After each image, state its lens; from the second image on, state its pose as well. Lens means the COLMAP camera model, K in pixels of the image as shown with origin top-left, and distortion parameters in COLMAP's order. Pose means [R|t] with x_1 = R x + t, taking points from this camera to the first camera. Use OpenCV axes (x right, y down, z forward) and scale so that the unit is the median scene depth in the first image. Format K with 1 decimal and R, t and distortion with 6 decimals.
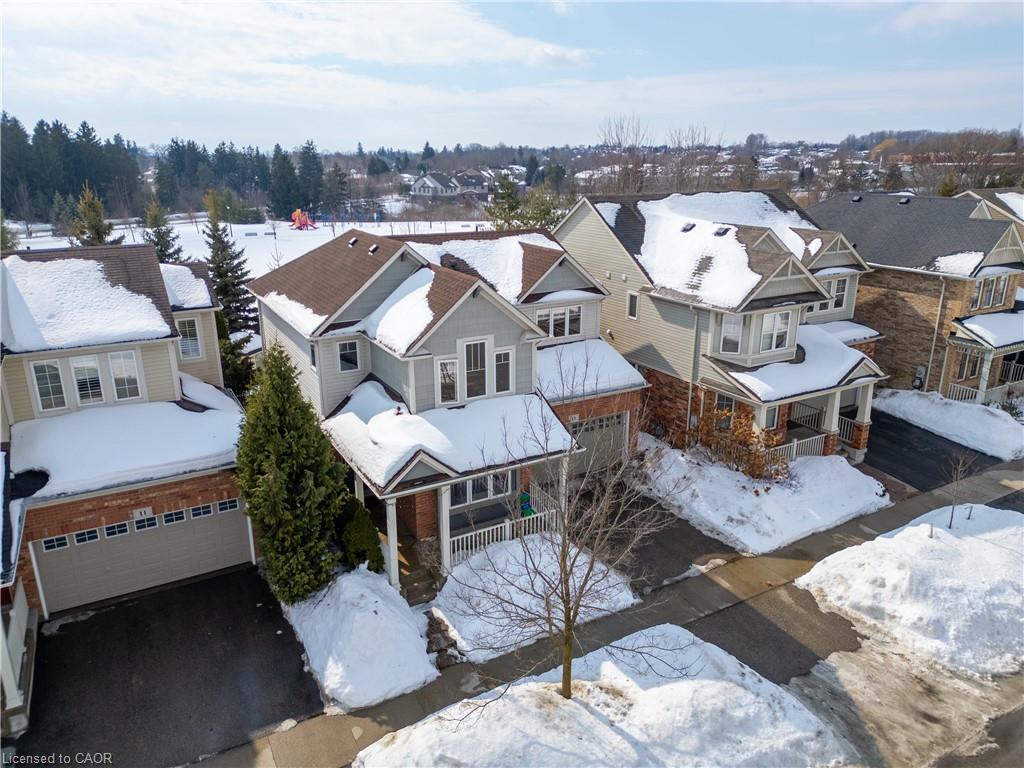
lens RADIAL K [[713.5, 0, 517.2], [0, 713.5, 382.1], [0, 0, 1]] dist [0.036591, -0.018719]
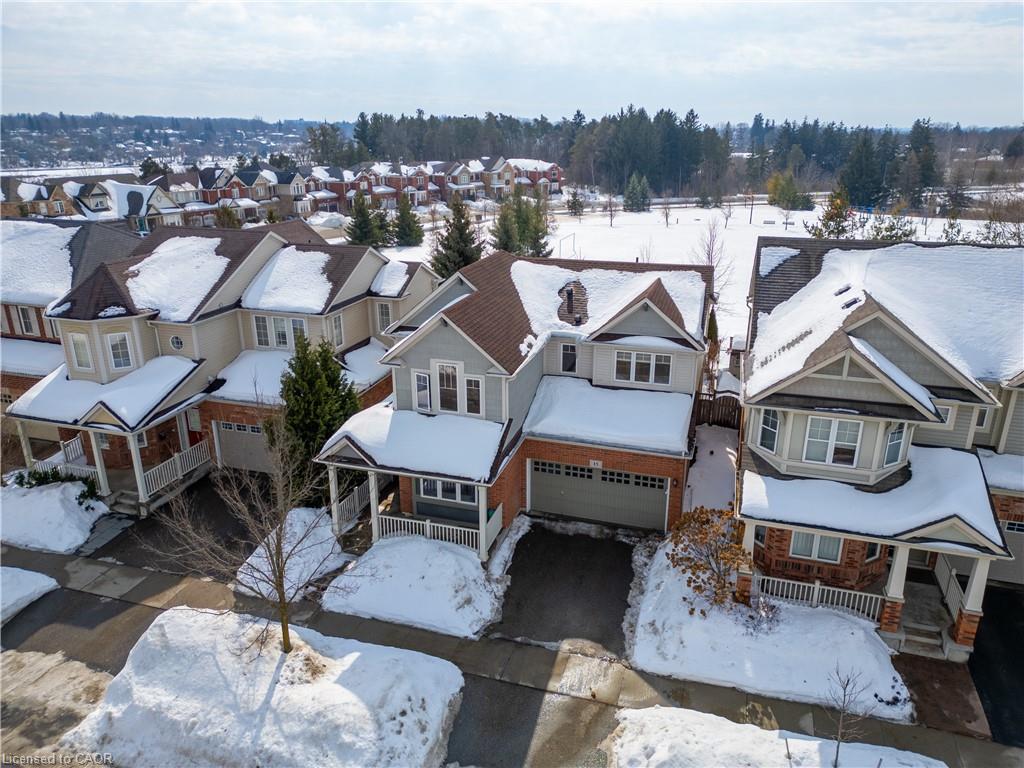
lens RADIAL K [[713.5, 0, 516.6], [0, 713.5, 383.9], [0, 0, 1]] dist [0.036591, -0.018719]
pose [[0.689827, 0.242213, -0.682255, 0.778365], [-0.219889, 0.967953, 0.121311, -0.182355], [0.689774, 0.066337, 0.720980, 0.239875]]
